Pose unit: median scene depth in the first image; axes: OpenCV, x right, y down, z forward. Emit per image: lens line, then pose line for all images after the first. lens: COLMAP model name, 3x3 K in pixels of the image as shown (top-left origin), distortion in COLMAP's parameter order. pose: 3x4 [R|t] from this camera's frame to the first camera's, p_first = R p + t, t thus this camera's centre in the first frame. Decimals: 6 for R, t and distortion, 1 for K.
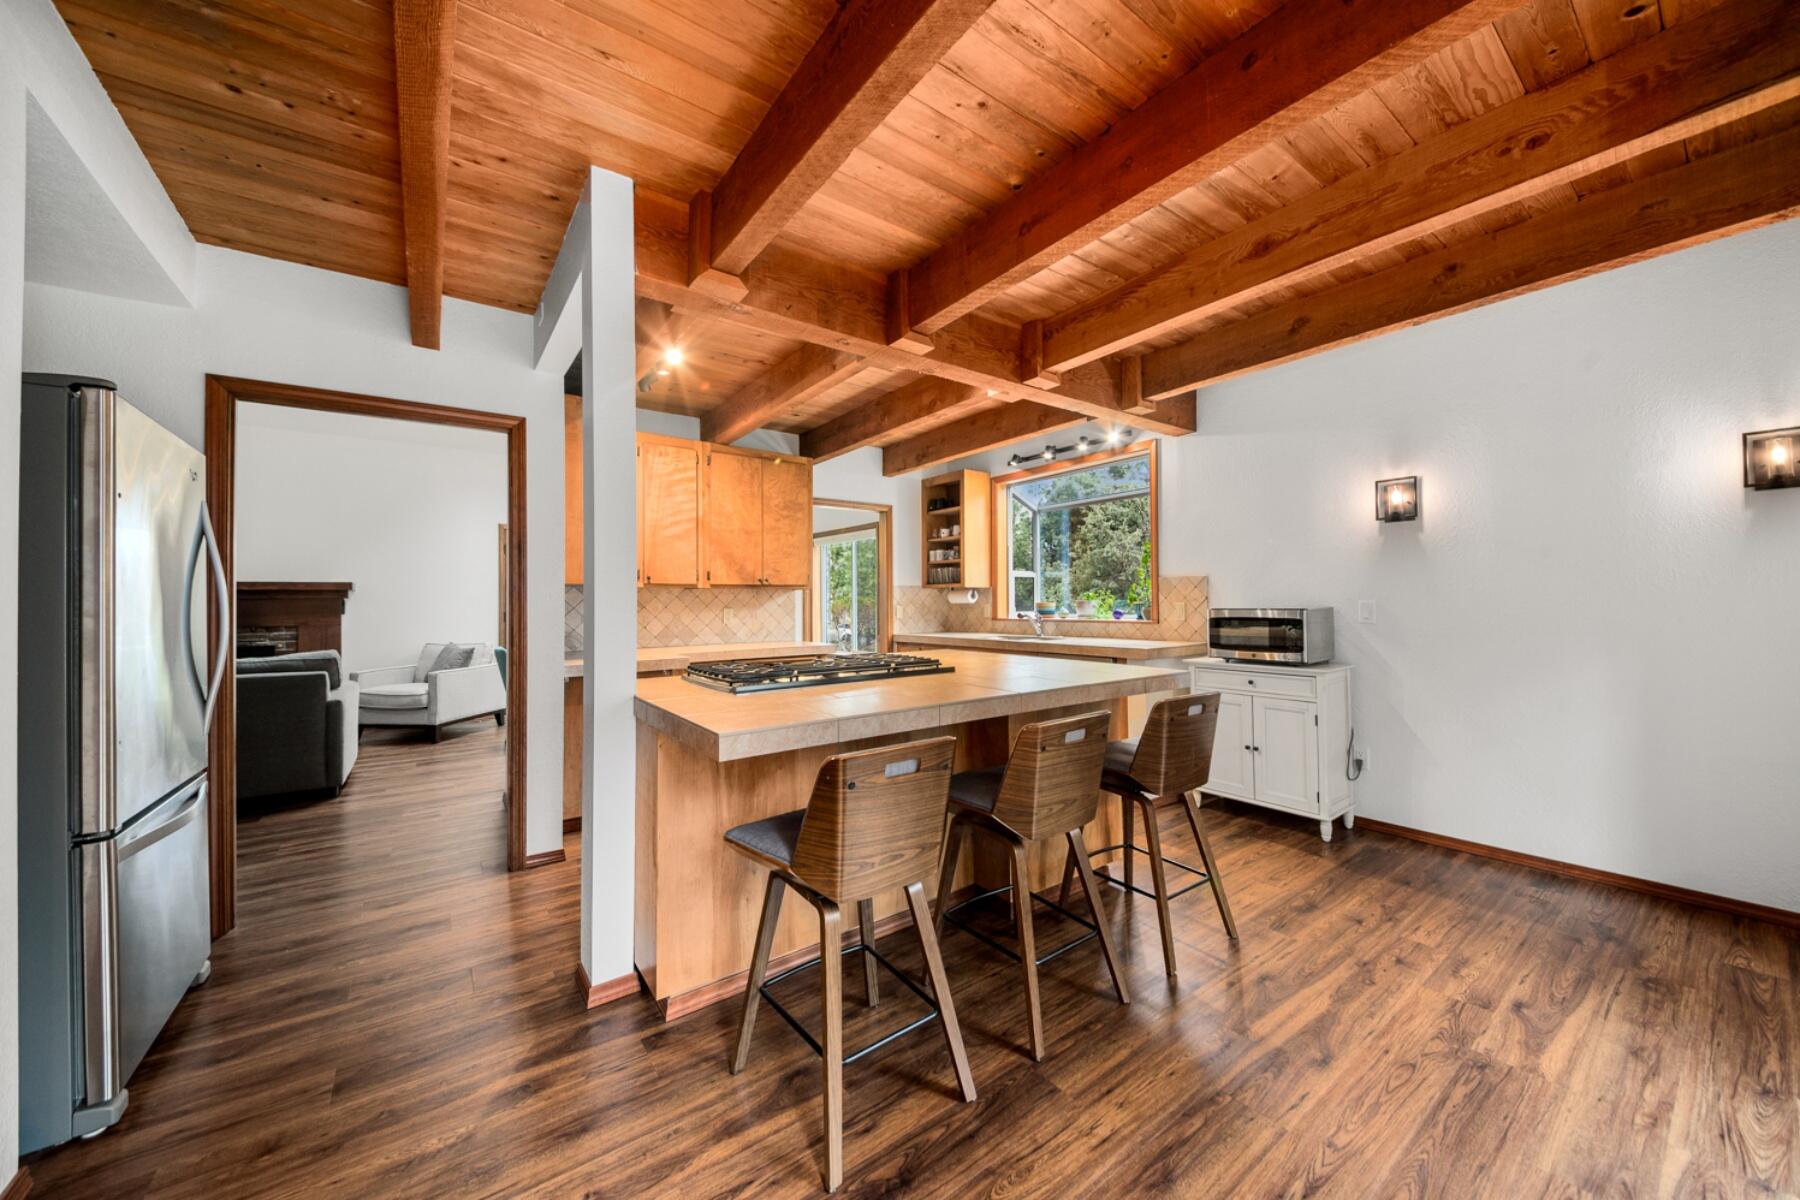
lens RADIAL K [[685.8, 0, 900.2], [0, 685.8, 583.1], [0, 0, 1]] dist [0.000363, 0.000028]
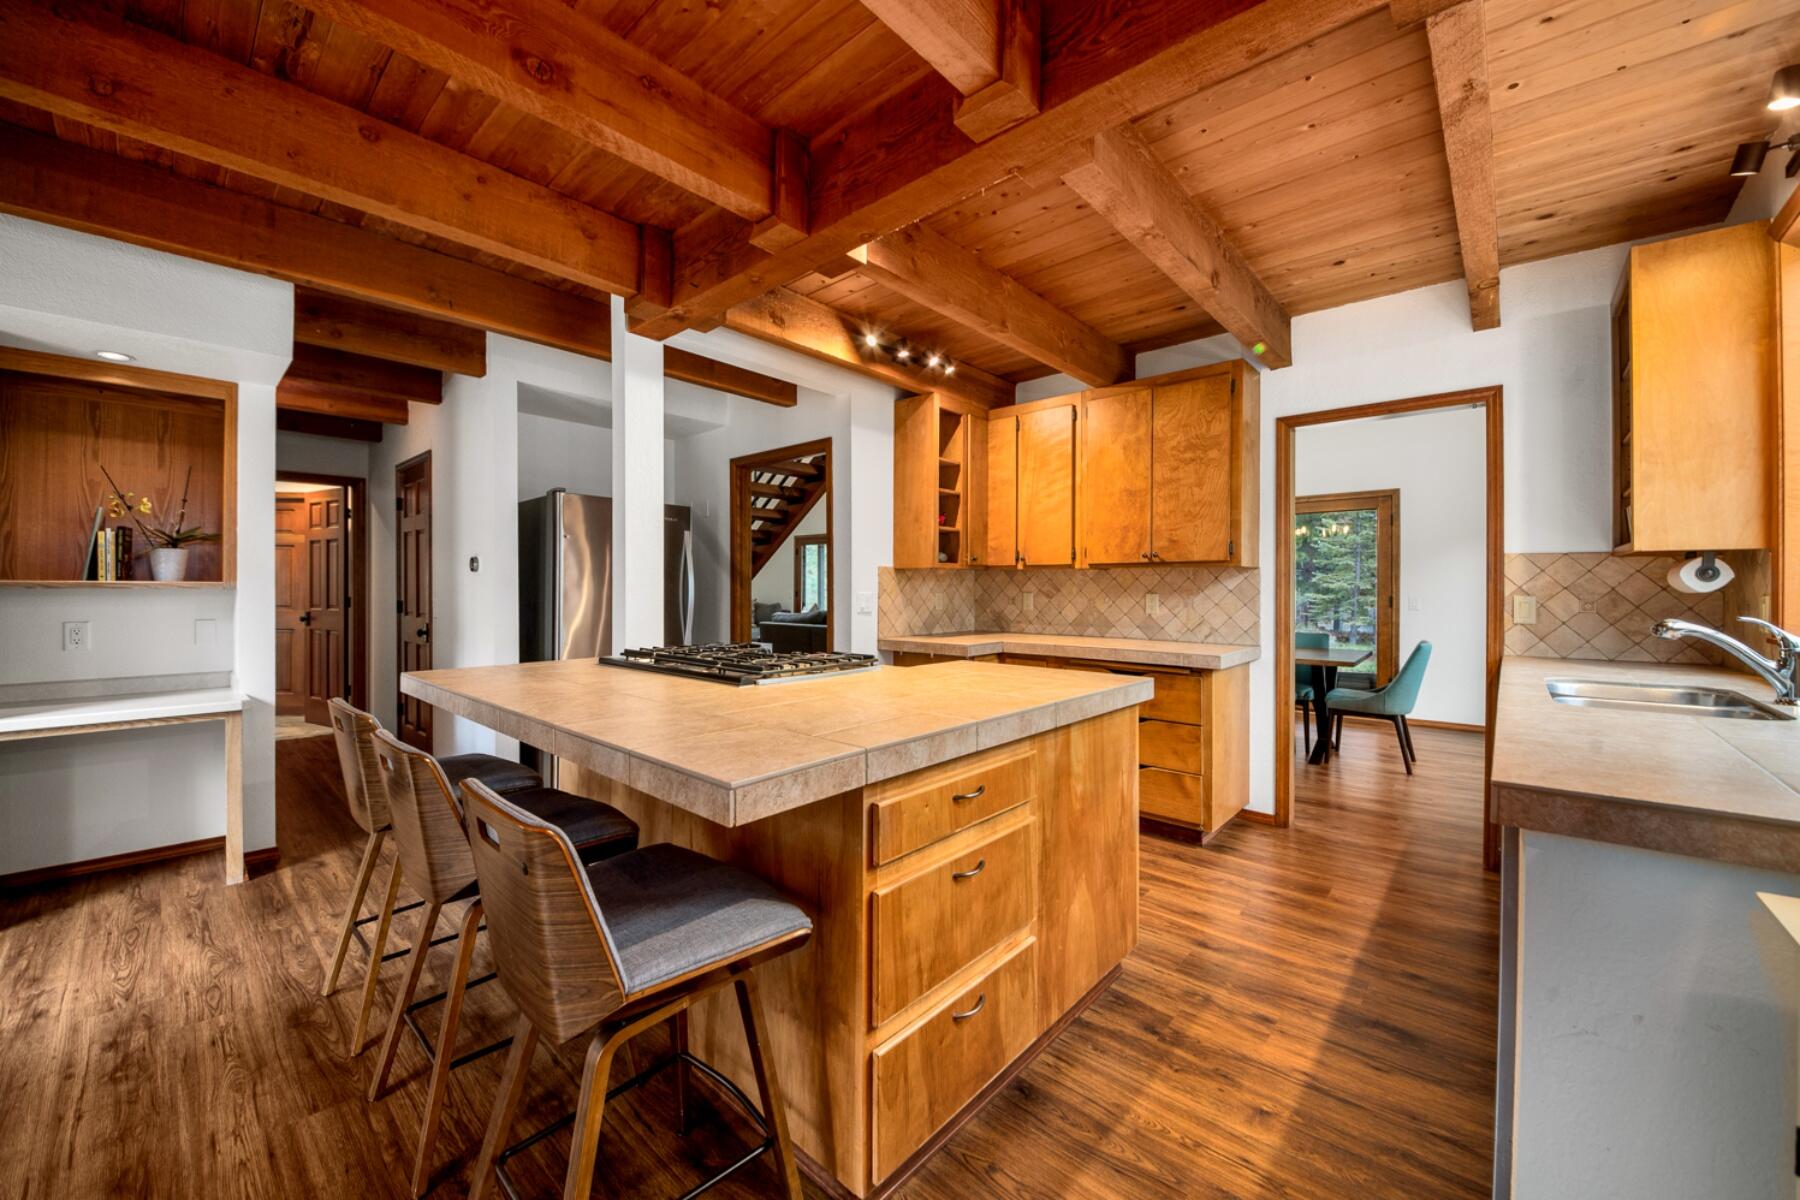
lens RADIAL K [[685.8, 0, 900.2], [0, 685.8, 583.1], [0, 0, 1]] dist [0.000363, 0.000028]
pose [[0.182796, -0.012195, -0.983075, 0.458158], [-0.005566, 0.999894, -0.013439, 0.037045], [0.983135, 0.007928, 0.182709, 0.586842]]
